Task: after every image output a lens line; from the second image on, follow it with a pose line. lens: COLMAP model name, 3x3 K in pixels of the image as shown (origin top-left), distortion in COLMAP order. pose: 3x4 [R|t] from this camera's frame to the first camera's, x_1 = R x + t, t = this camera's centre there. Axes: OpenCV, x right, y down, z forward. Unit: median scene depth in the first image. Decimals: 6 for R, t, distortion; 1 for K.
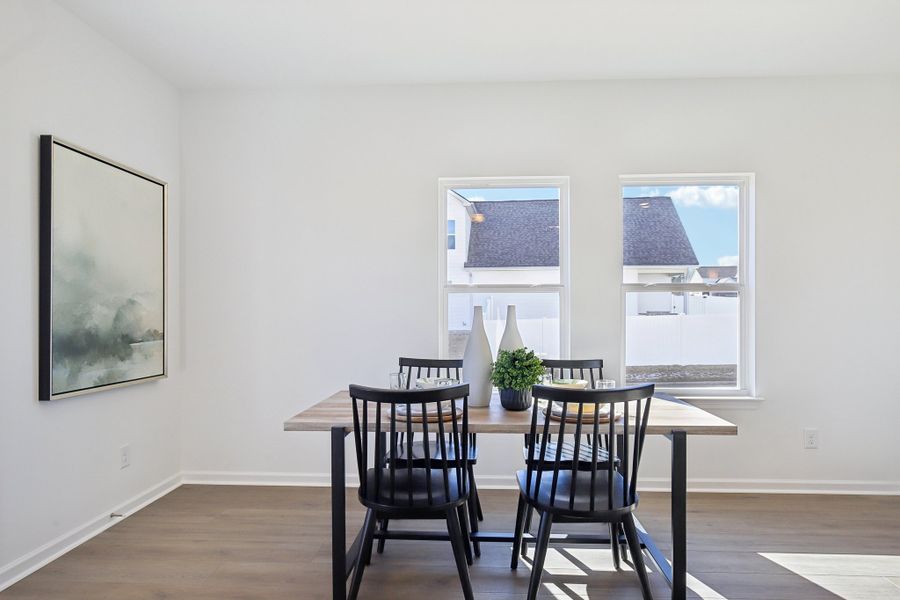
lens RADIAL K [[555.8, 0, 451.4], [0, 555.8, 308.6], [0, 0, 1]] dist [-0.006529, -0.003815]
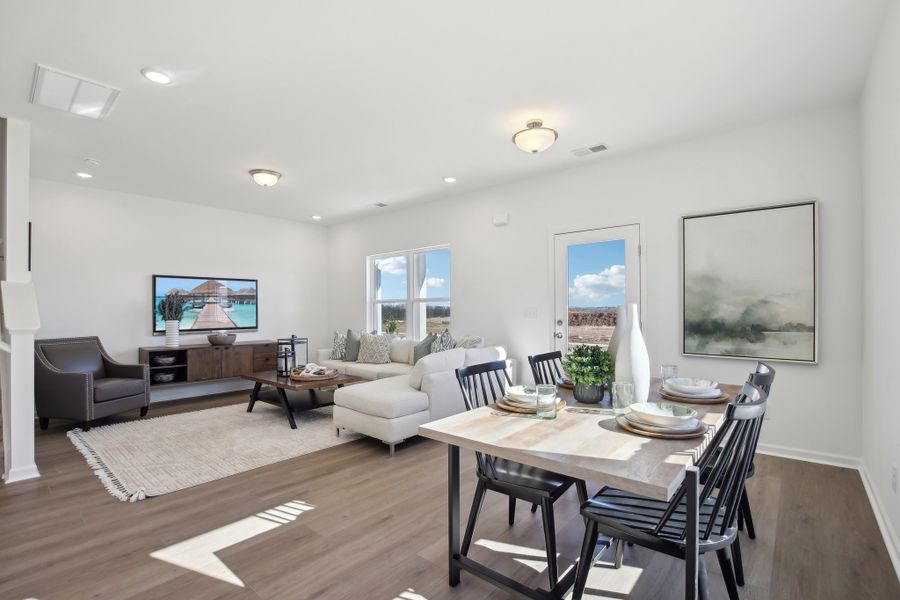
lens RADIAL K [[419.8, 0, 451.8], [0, 419.8, 304.0], [0, 0, 1]] dist [-0.034167, 0.004635]
pose [[-0.599082, -0.001432, -0.800687, 0.830010], [0.010609, 0.999896, -0.009725, -0.005050], [0.800618, -0.014321, -0.599004, 1.140604]]
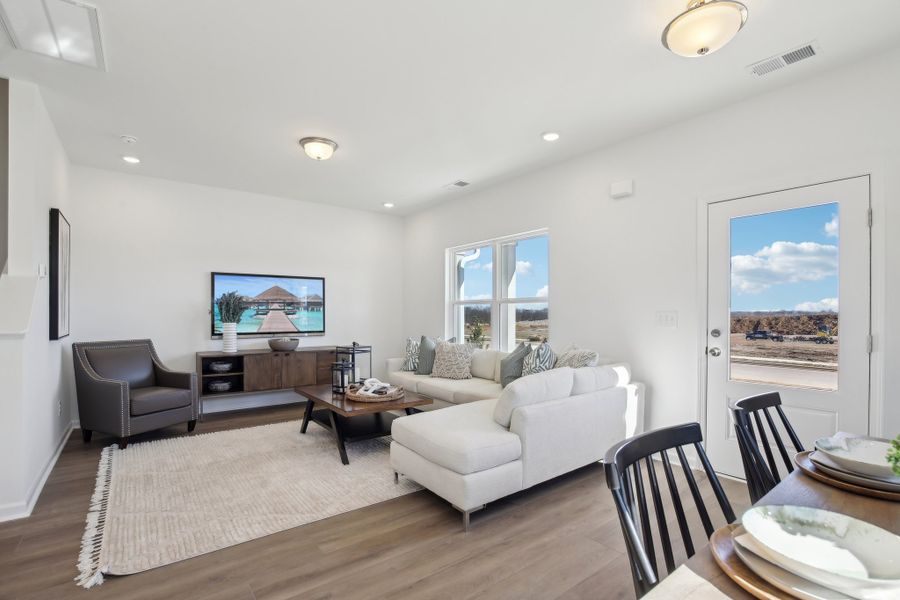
lens RADIAL K [[419.8, 0, 453.3], [0, 419.8, 316.1], [0, 0, 1]] dist [-0.034167, 0.004635]
pose [[-0.748775, 0.009112, -0.662762, 0.517945], [0.003308, 0.999944, 0.010010, -0.002777], [0.662816, 0.005302, -0.748764, 0.860400]]
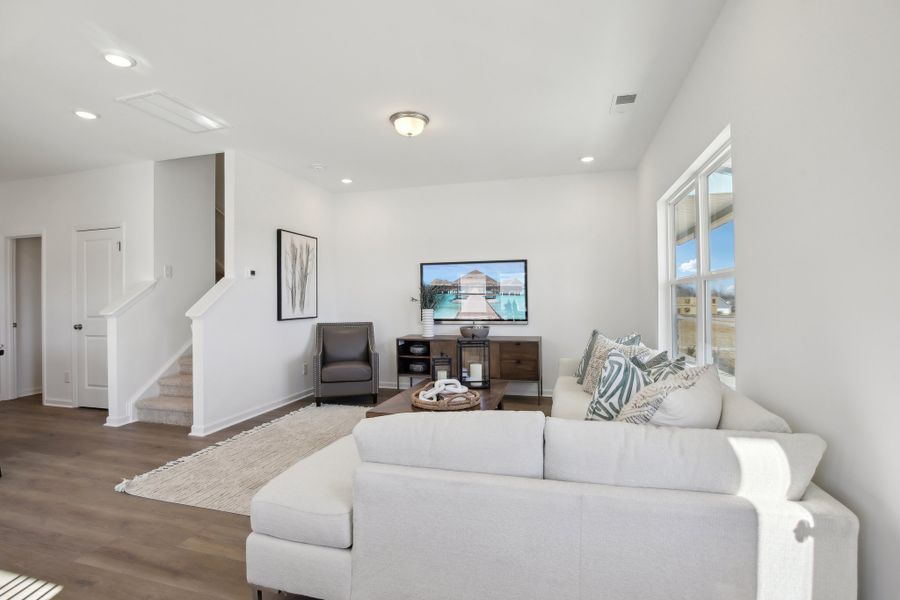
lens RADIAL K [[419.8, 0, 444.7], [0, 419.8, 295.0], [0, 0, 1]] dist [-0.034167, 0.004635]
pose [[-0.977942, 0.017162, 0.208171, -0.403442], [0.014506, 0.999793, -0.014281, 0.003424], [-0.208372, -0.010946, -0.977988, 0.767528]]
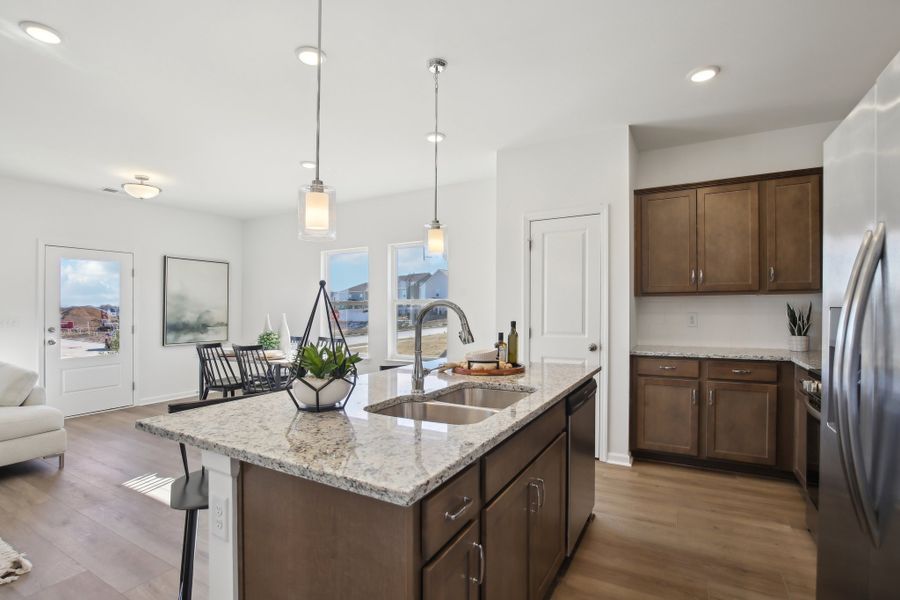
lens RADIAL K [[419.8, 0, 447.4], [0, 419.8, 303.2], [0, 0, 1]] dist [-0.034167, 0.004635]
pose [[0.895679, -0.012467, -0.444526, 1.492834], [0.007984, 0.999897, -0.011954, -0.020499], [0.444629, 0.007158, 0.895686, -0.282296]]
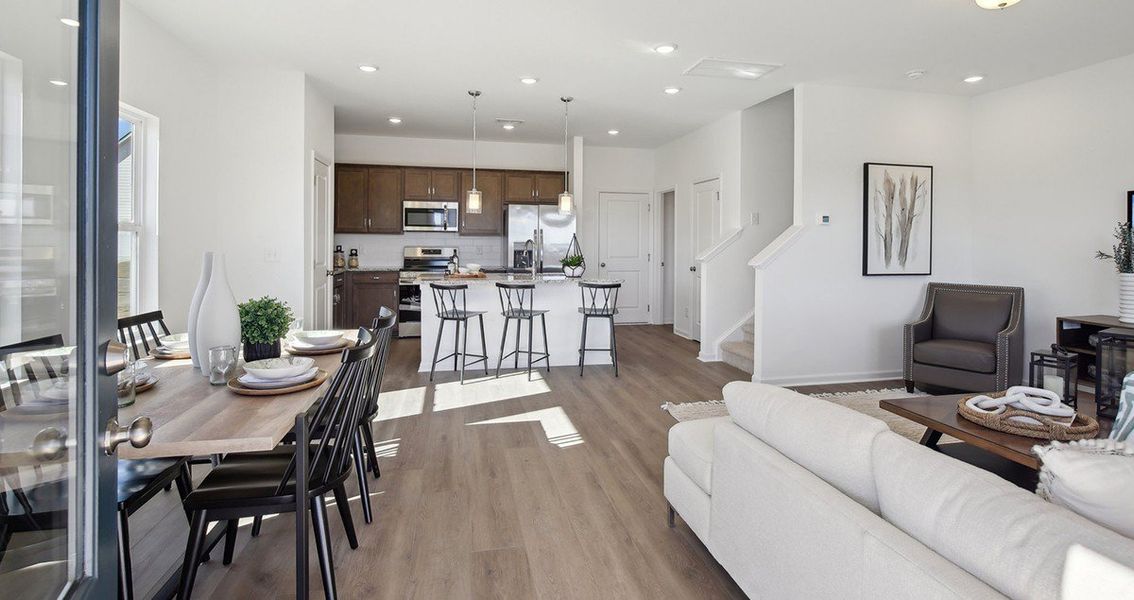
lens RADIAL K [[531.5, 0, 571.0], [0, 531.5, 241.4], [0, 0, 1]] dist [-0.021781, -0.000539]
pose [[-0.277159, 0.001961, 0.960822, -0.794239], [-0.008745, 0.999951, -0.004563, -0.022990], [-0.960784, -0.009667, -0.277128, 0.662244]]
